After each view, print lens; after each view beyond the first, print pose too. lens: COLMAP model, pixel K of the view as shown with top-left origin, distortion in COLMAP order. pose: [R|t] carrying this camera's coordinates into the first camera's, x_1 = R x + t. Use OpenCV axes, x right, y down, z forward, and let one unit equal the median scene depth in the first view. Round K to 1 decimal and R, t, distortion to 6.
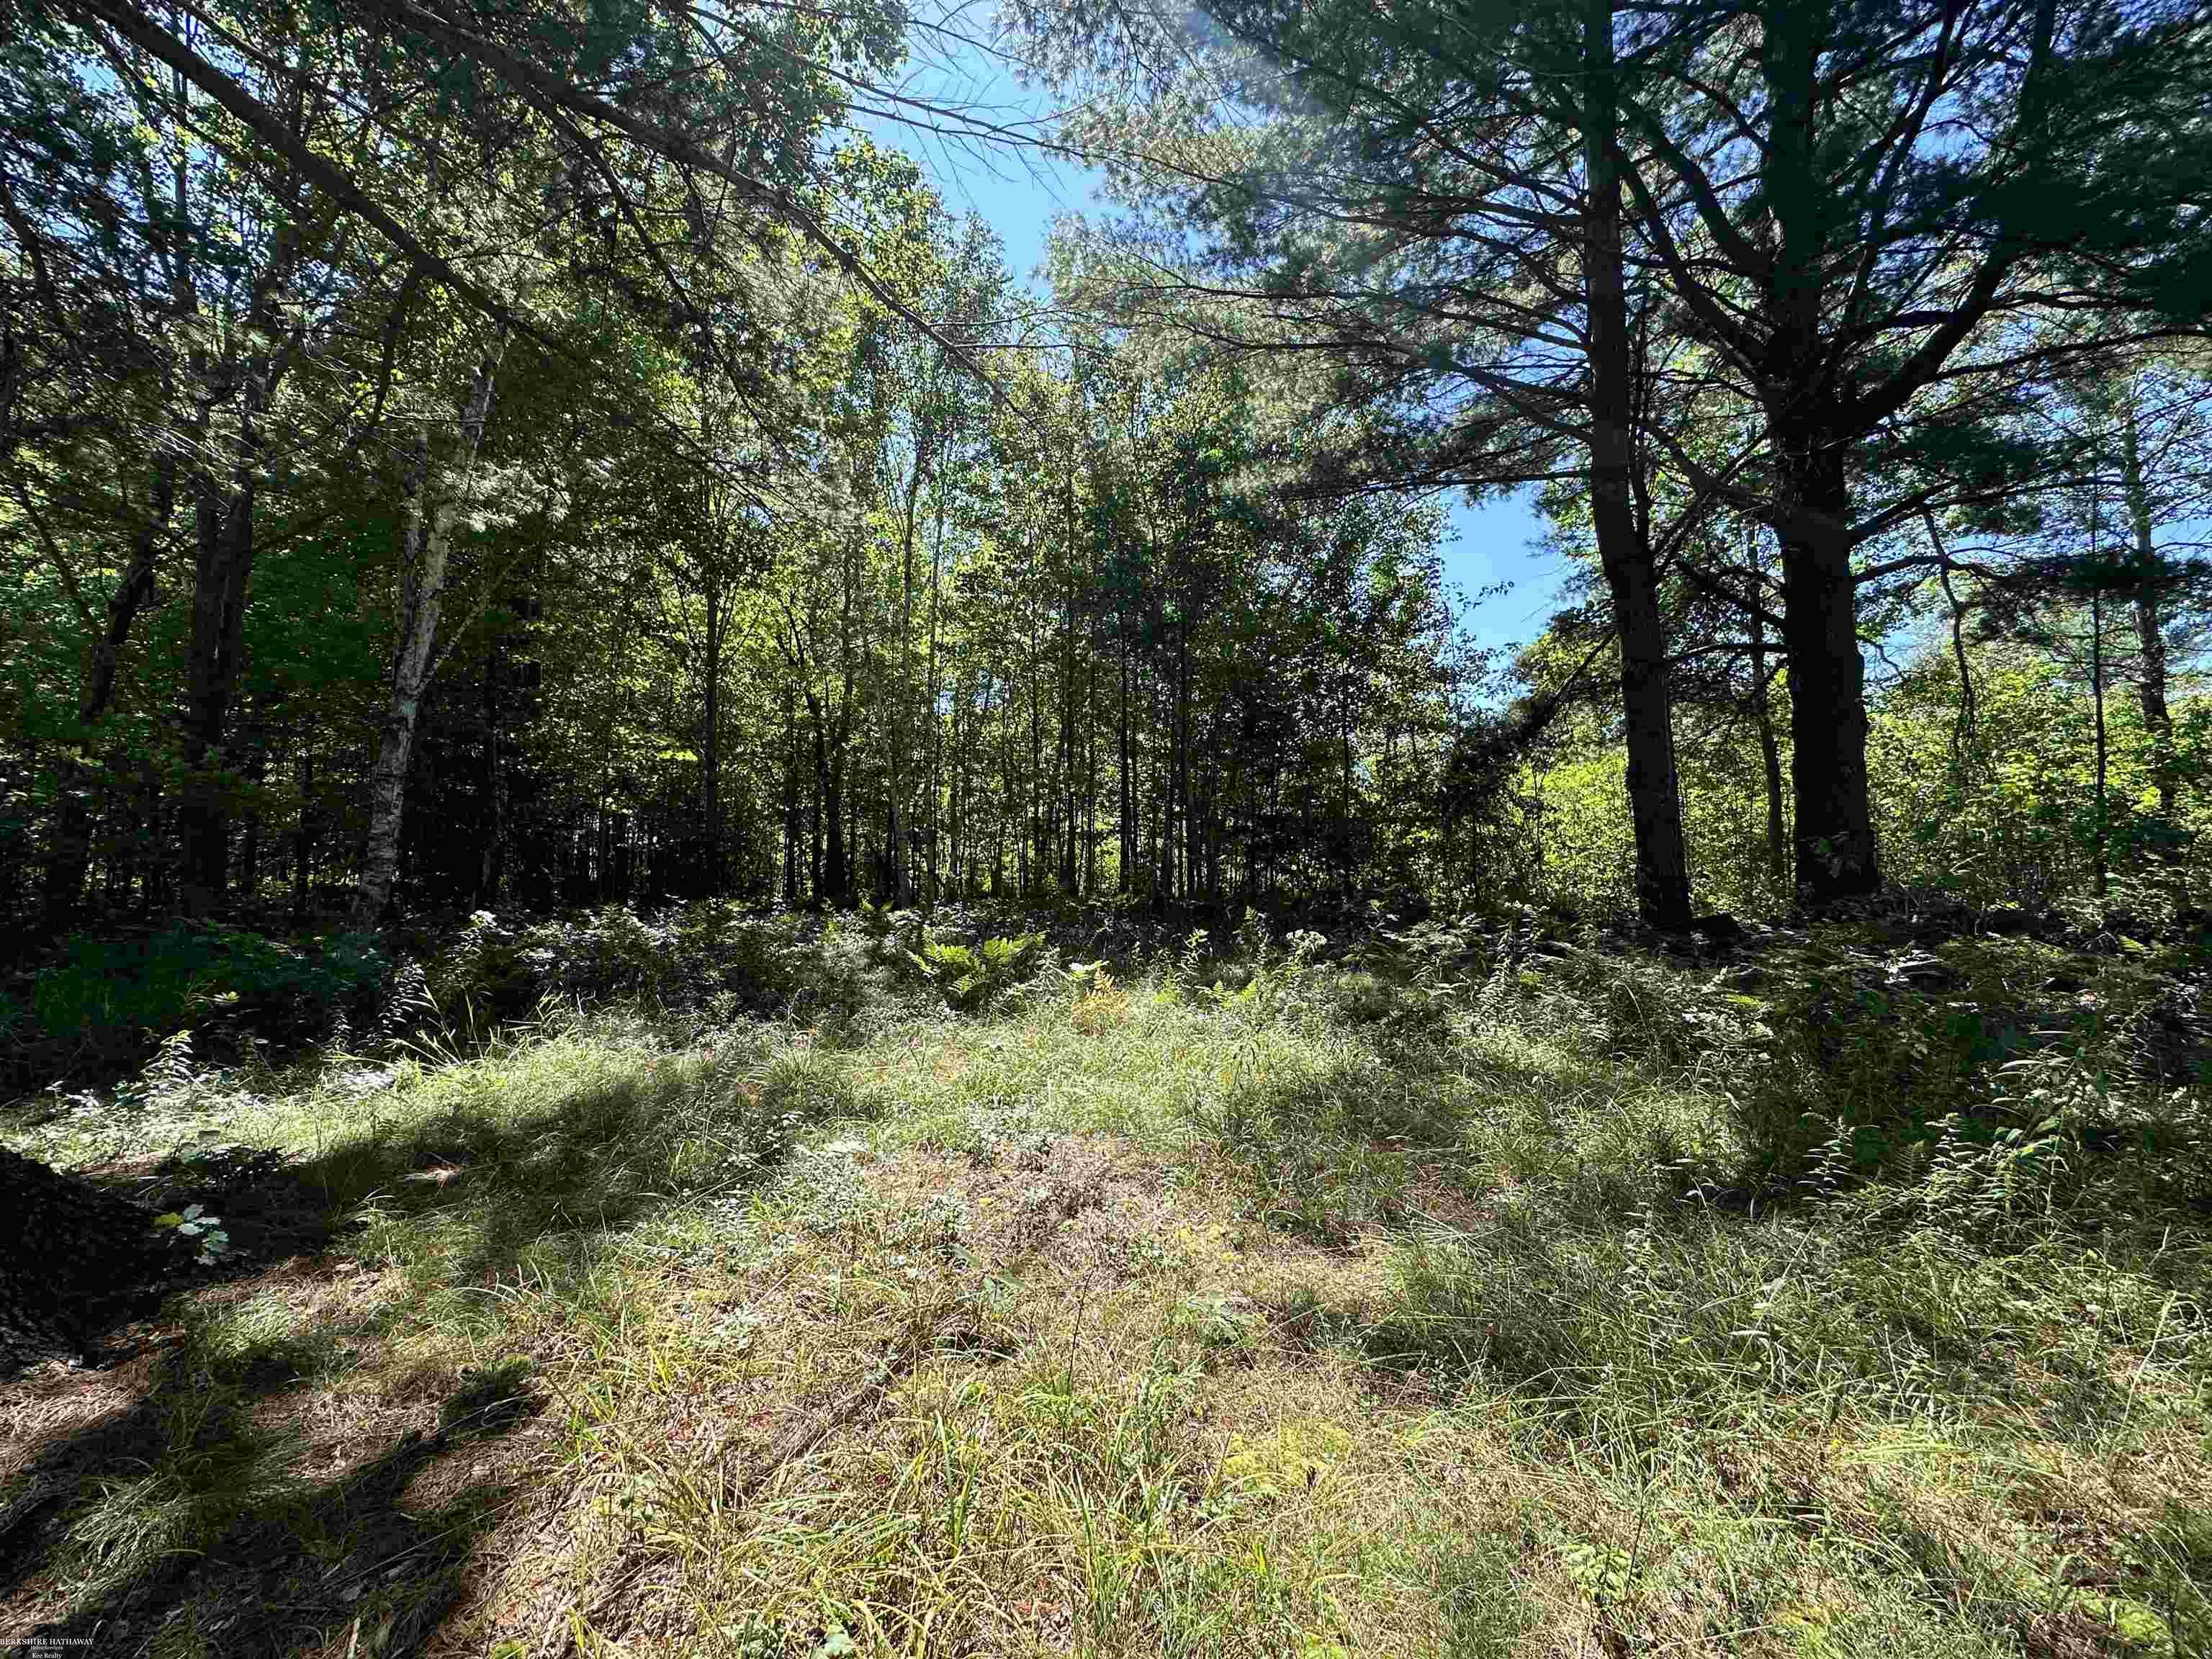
lens RADIAL K [[883.7, 0, 1099.6], [0, 883.7, 830.0], [0, 0, 1]] dist [-0.003692, 0.000830]
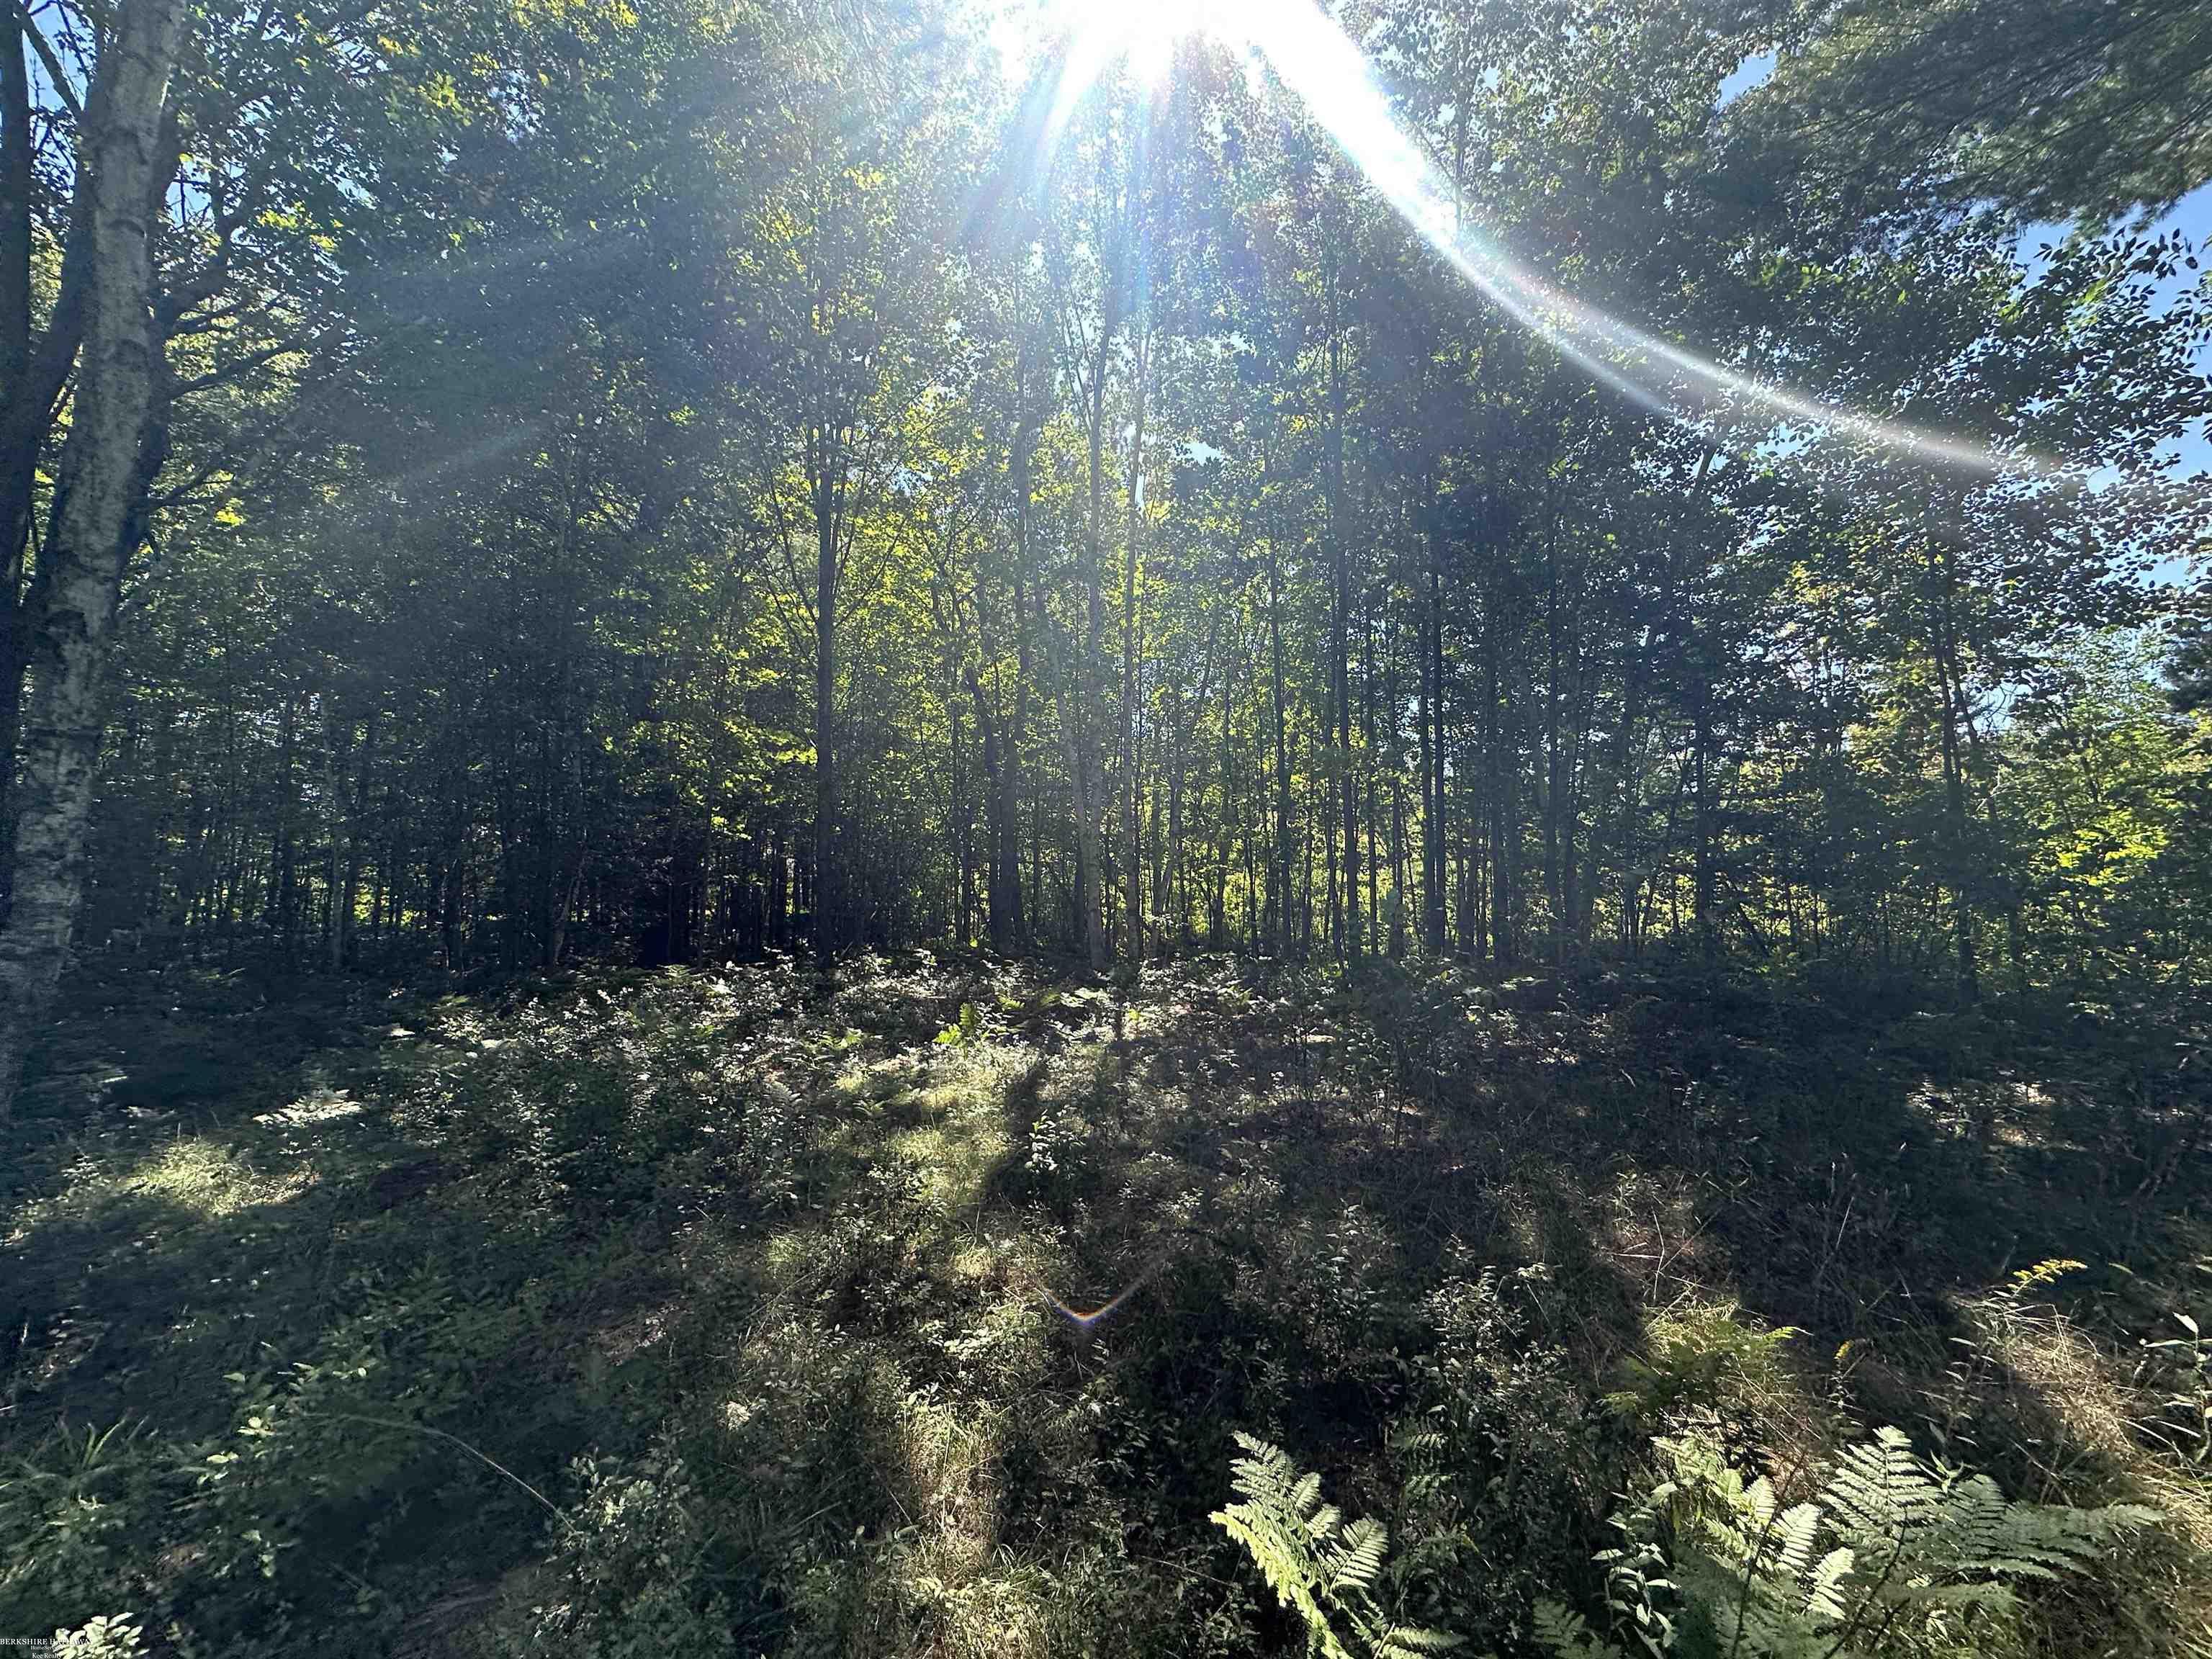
lens RADIAL K [[883.7, 0, 1110.3], [0, 883.7, 822.4], [0, 0, 1]] dist [-0.003692, 0.000830]
pose [[0.976762, -0.020187, -0.213373, -0.054571], [0.010696, 0.998905, -0.045541, 0.007908], [0.214059, 0.042201, 0.975909, 0.296317]]
